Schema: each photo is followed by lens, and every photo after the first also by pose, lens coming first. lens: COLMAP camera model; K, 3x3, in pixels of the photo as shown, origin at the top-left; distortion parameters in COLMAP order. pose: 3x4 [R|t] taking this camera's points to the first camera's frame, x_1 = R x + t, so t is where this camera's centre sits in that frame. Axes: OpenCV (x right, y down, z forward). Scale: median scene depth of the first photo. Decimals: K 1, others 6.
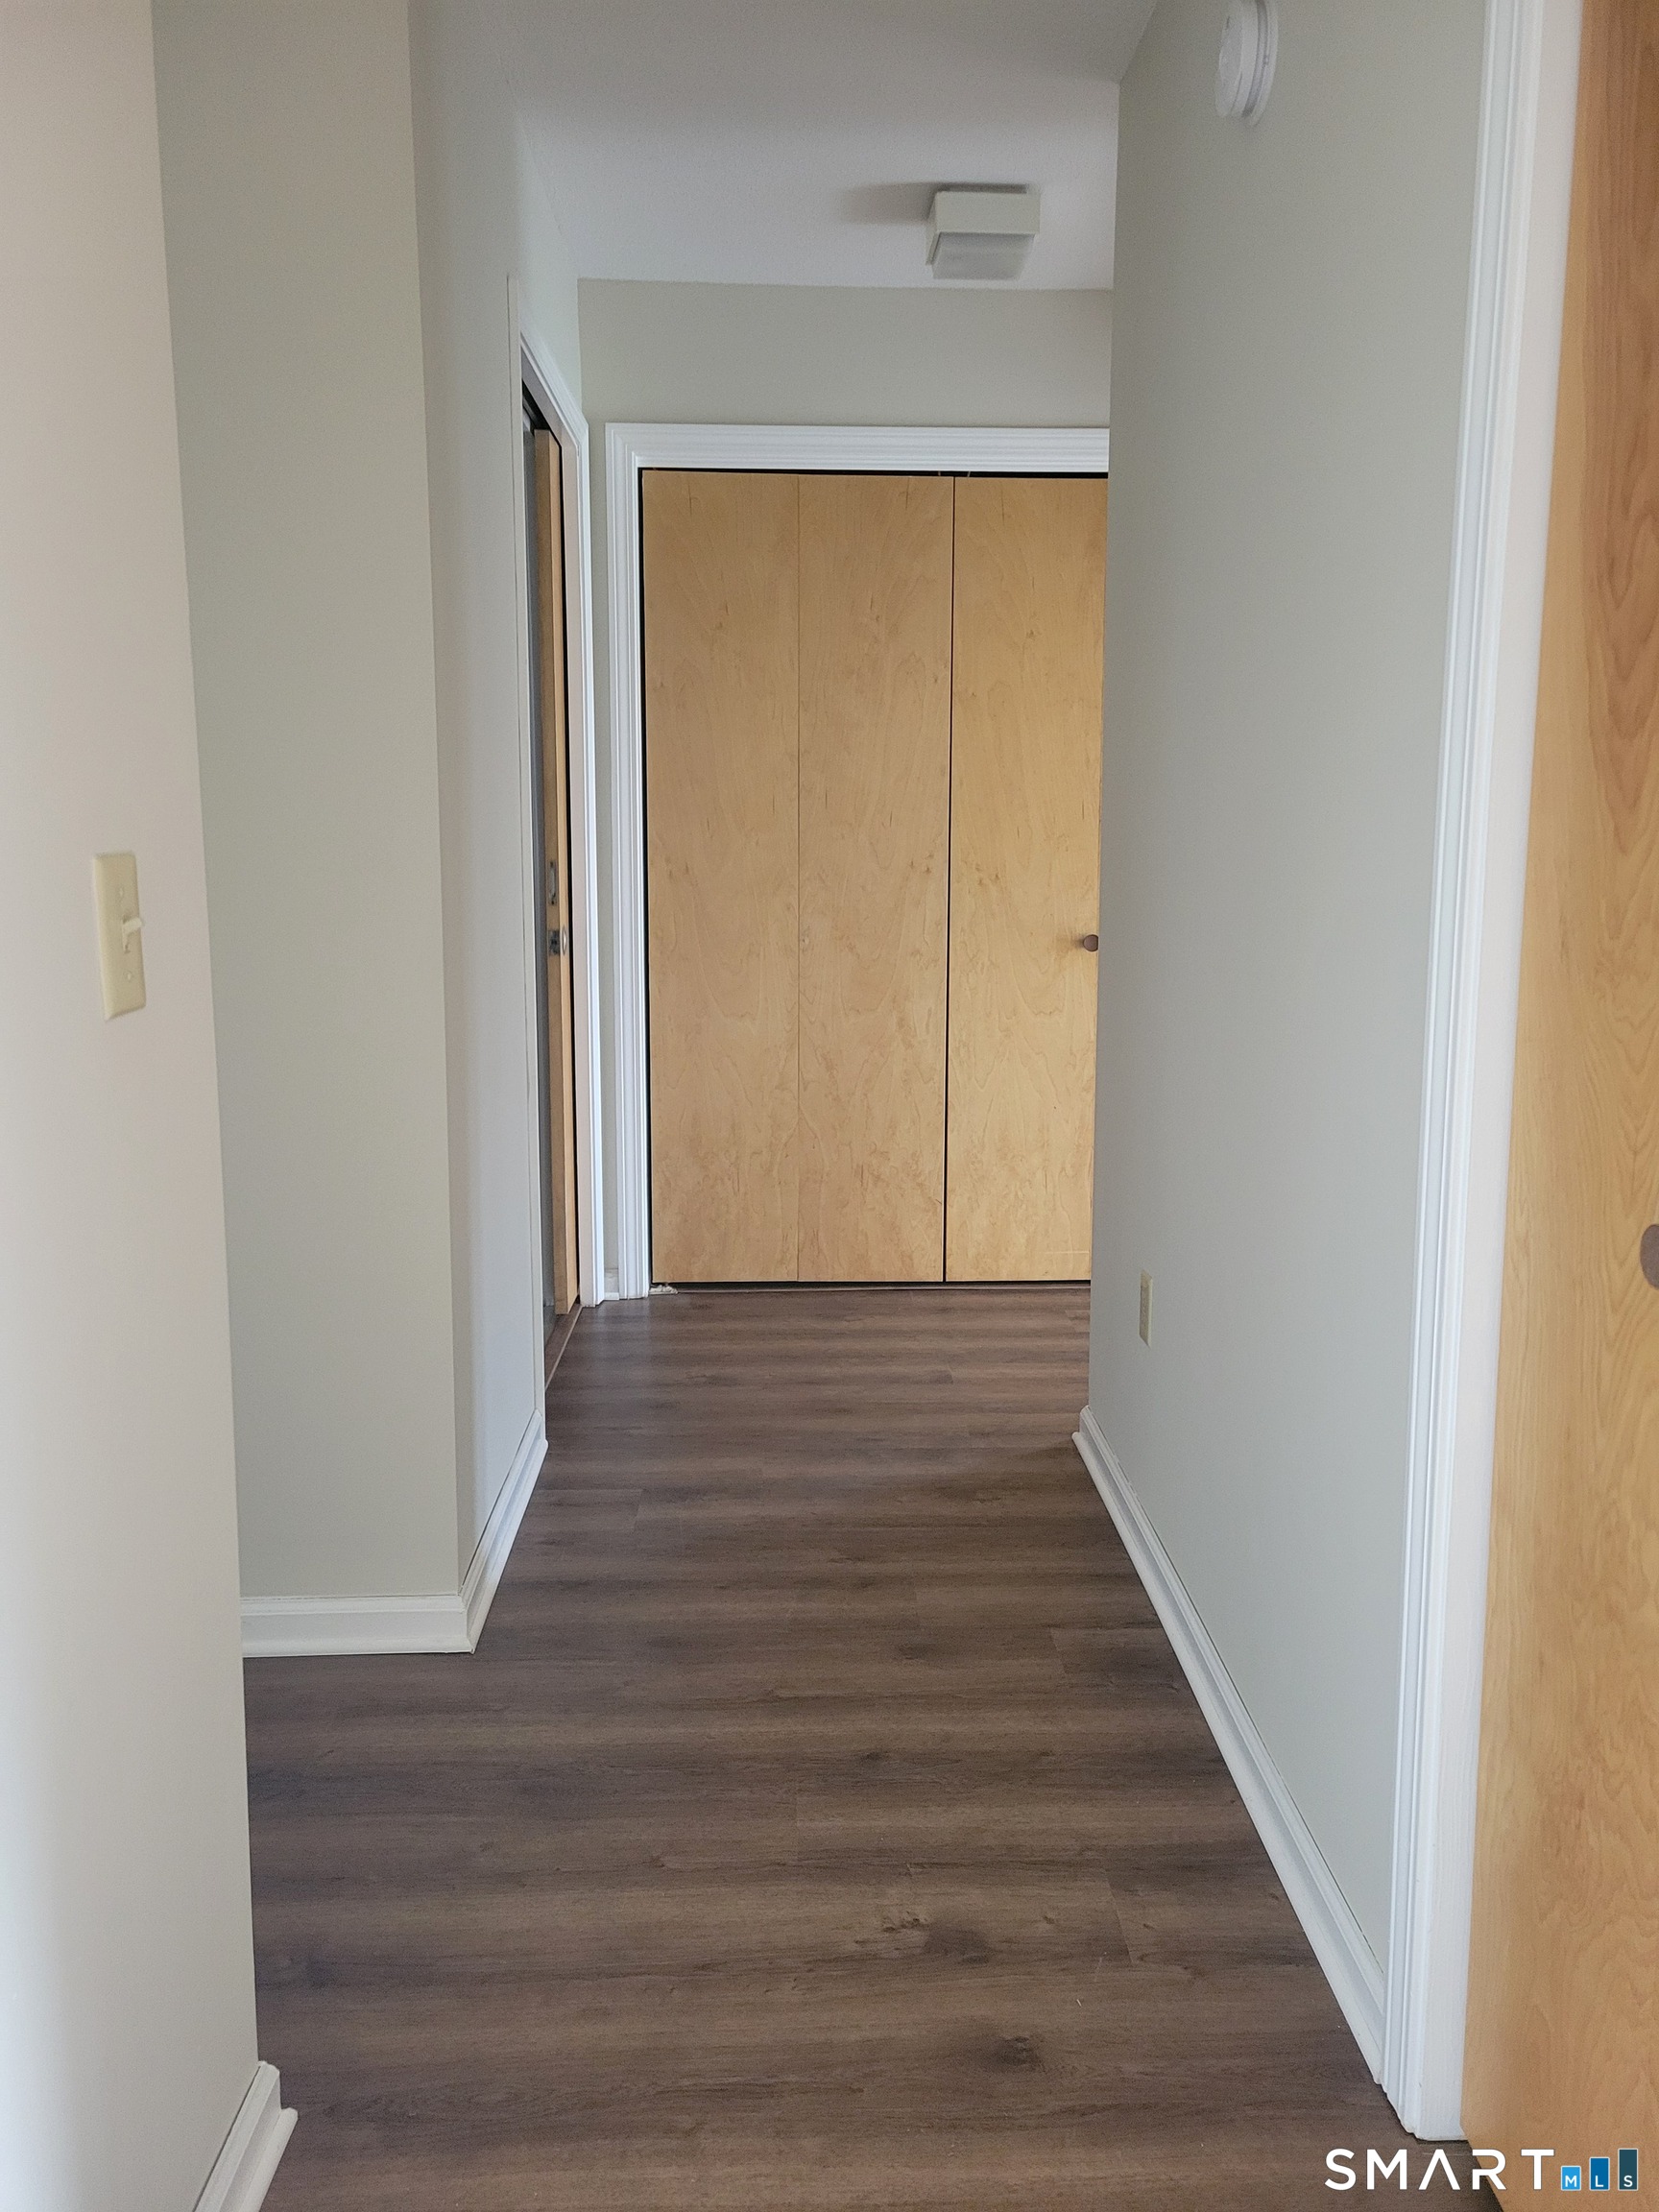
lens RADIAL K [[1683.0, 0, 829.5], [0, 1683.0, 1106.0], [0, 0, 1]] dist [0.049040, -0.005439]
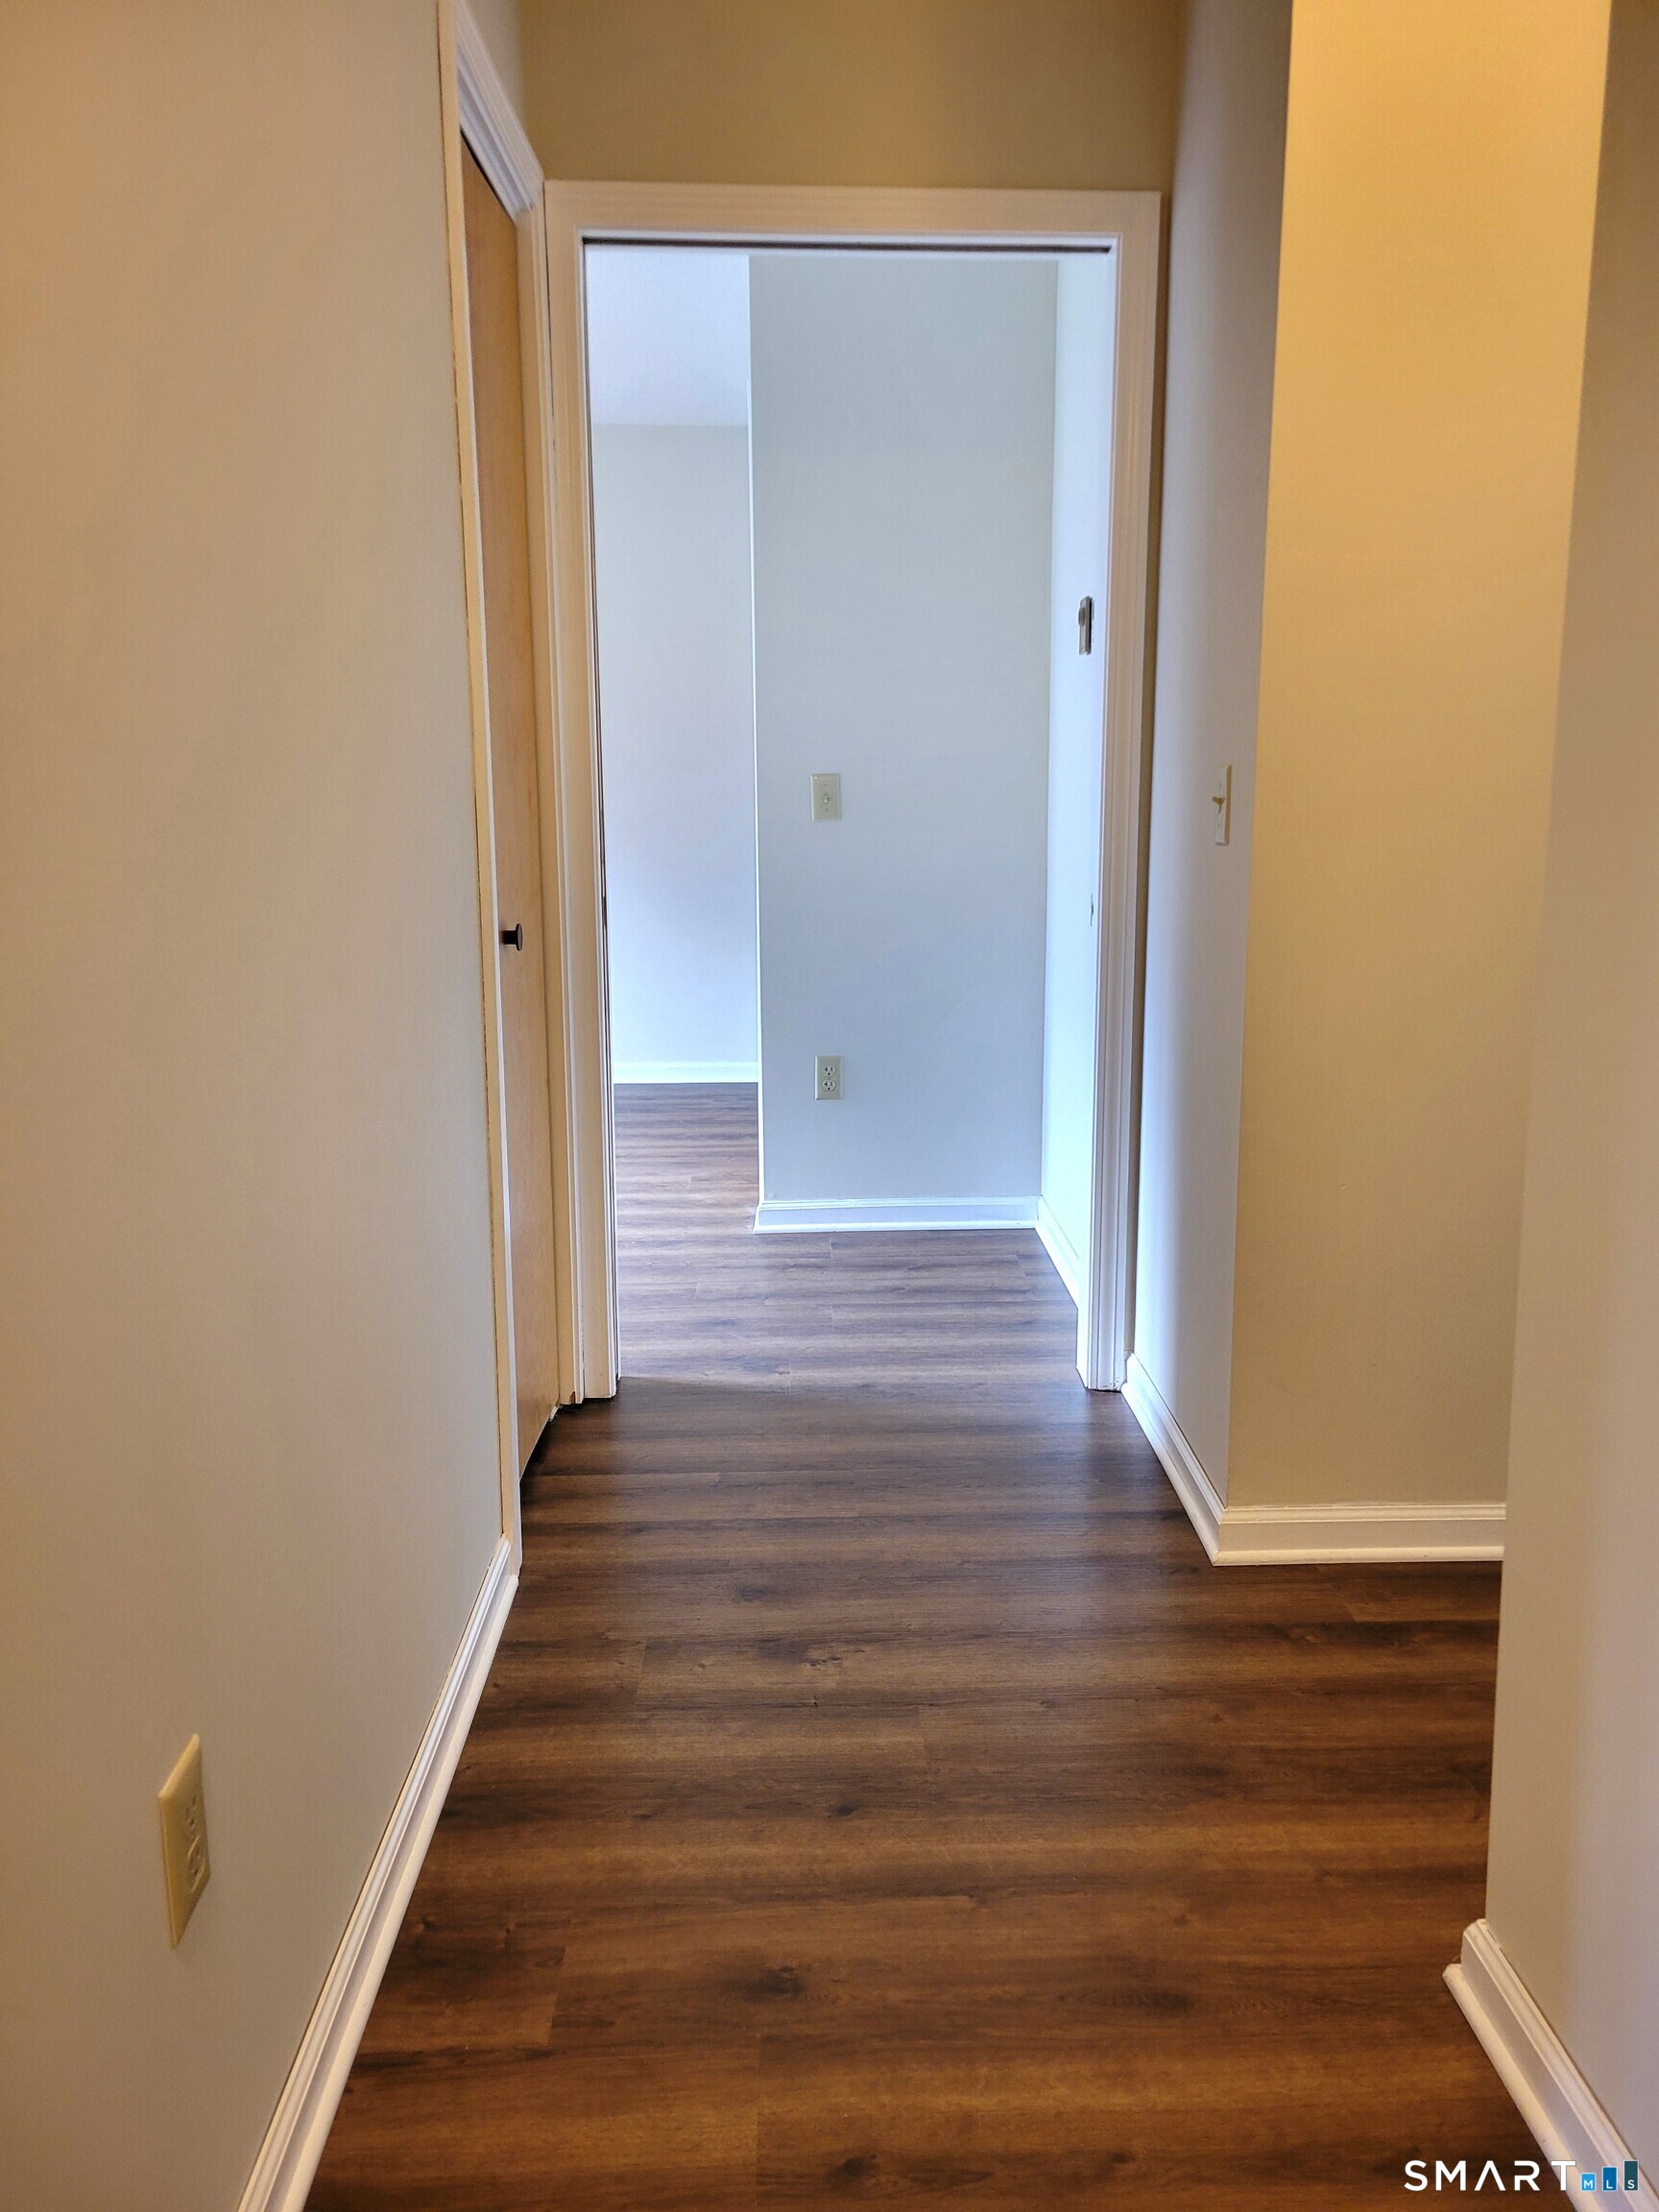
lens RADIAL K [[1683.0, 0, 829.5], [0, 1683.0, 1106.0], [0, 0, 1]] dist [0.049040, -0.005439]
pose [[-0.999982, -0.005677, -0.001951, 0.038293], [-0.006003, 0.941709, 0.336375, -0.251630], [-0.000072, 0.336381, -0.941726, 1.727299]]
